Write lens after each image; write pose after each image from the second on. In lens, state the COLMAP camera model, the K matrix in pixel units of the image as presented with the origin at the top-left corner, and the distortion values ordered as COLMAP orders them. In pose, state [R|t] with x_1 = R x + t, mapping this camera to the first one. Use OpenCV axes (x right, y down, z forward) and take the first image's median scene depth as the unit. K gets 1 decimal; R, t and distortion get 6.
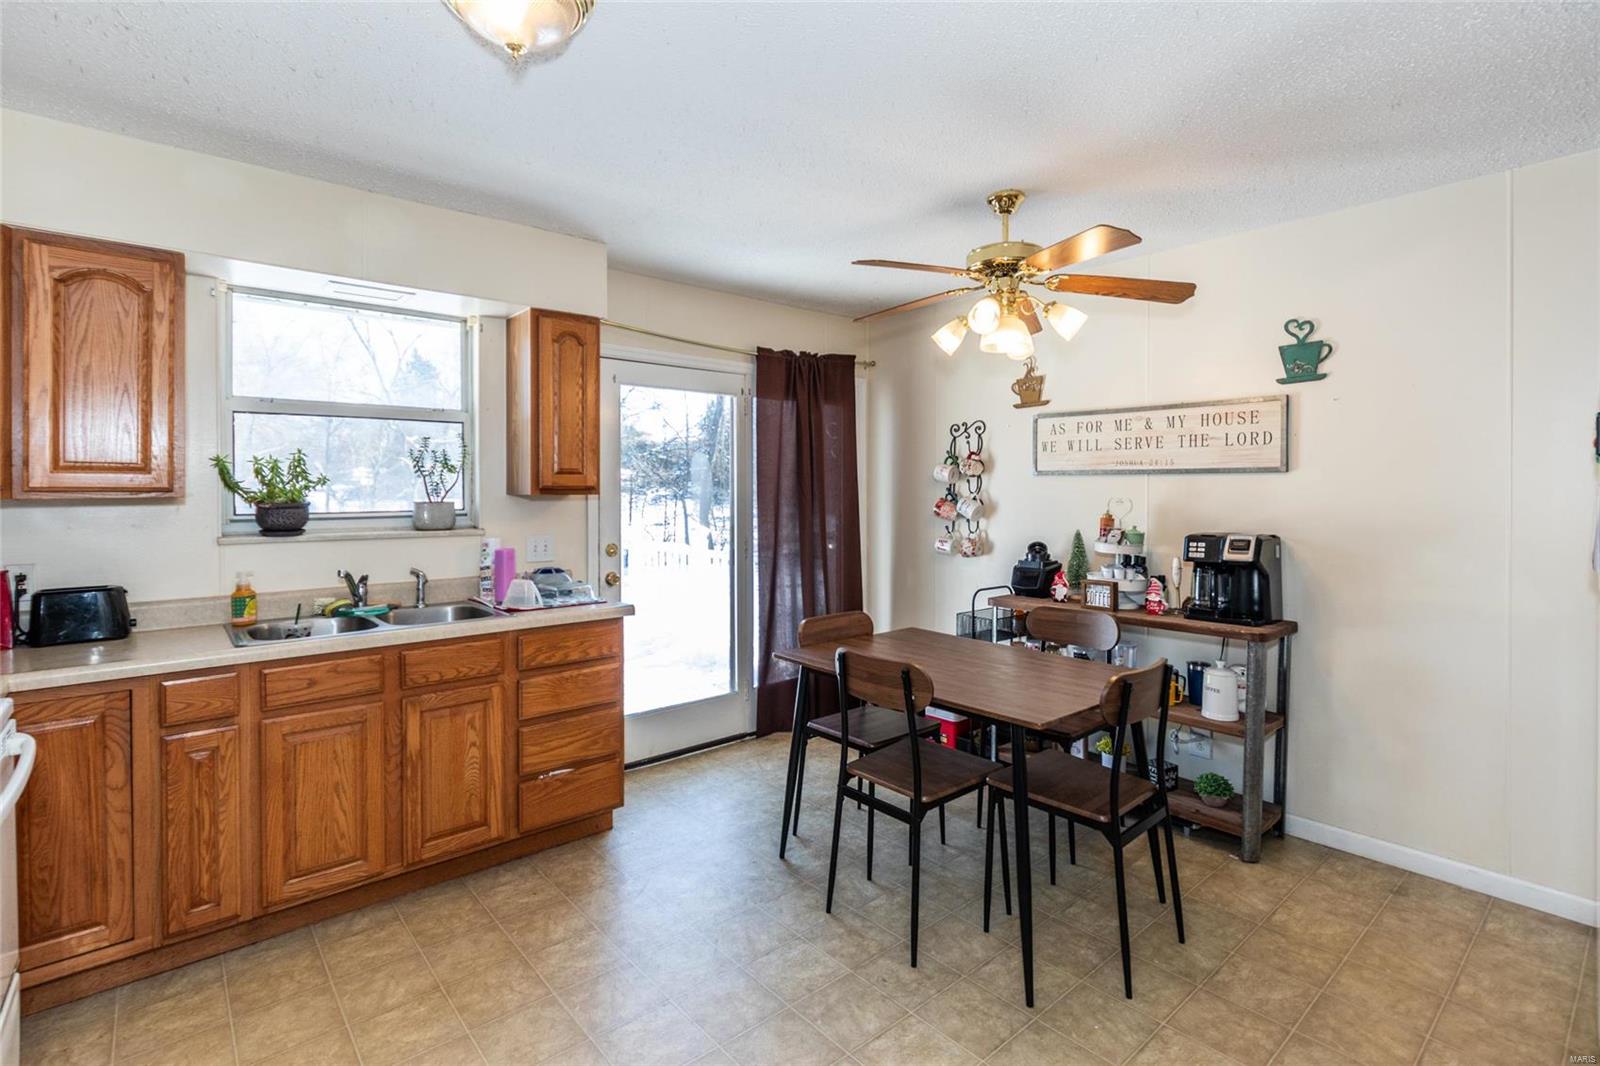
lens RADIAL K [[776.1, 0, 797.1], [0, 776.1, 489.7], [0, 0, 1]] dist [0.000418, -0.000342]
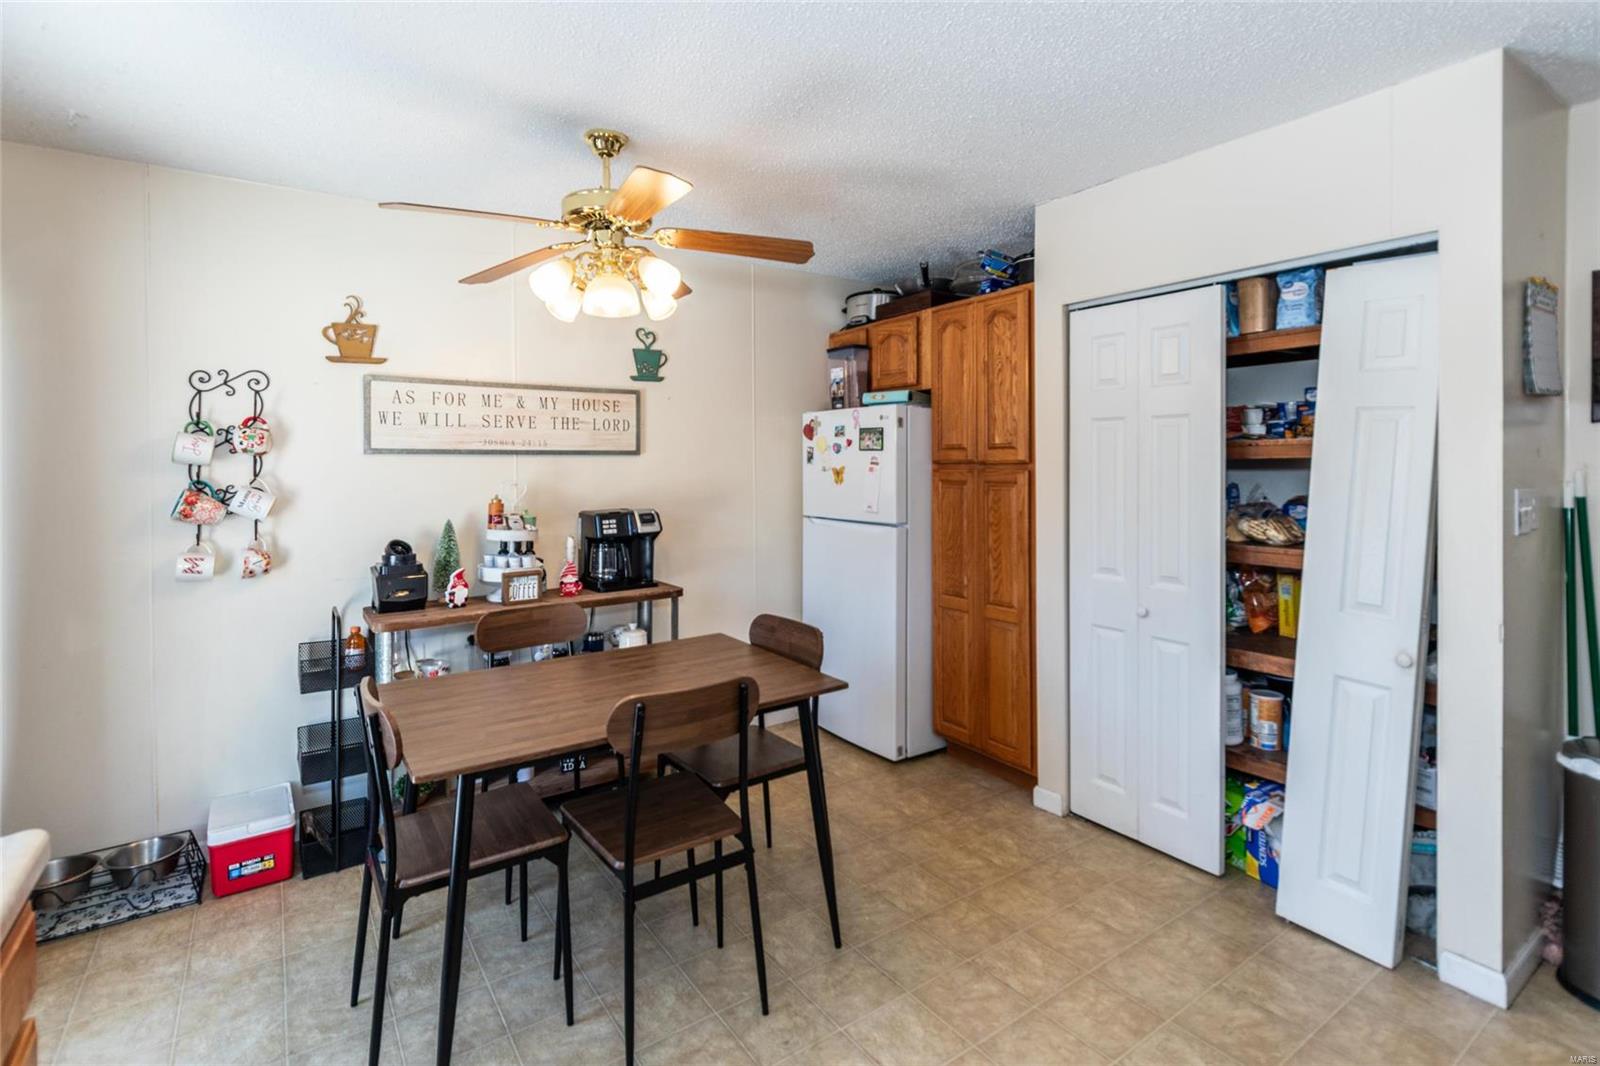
lens RADIAL K [[753.0, 0, 844.2], [0, 753.0, 460.9], [0, 0, 1]] dist [0.002823, 0.000290]
pose [[0.072536, 0.005780, 0.997349, -0.438424], [0.008942, 0.999939, -0.006445, -0.003196], [-0.997326, 0.009385, 0.072480, 0.529505]]
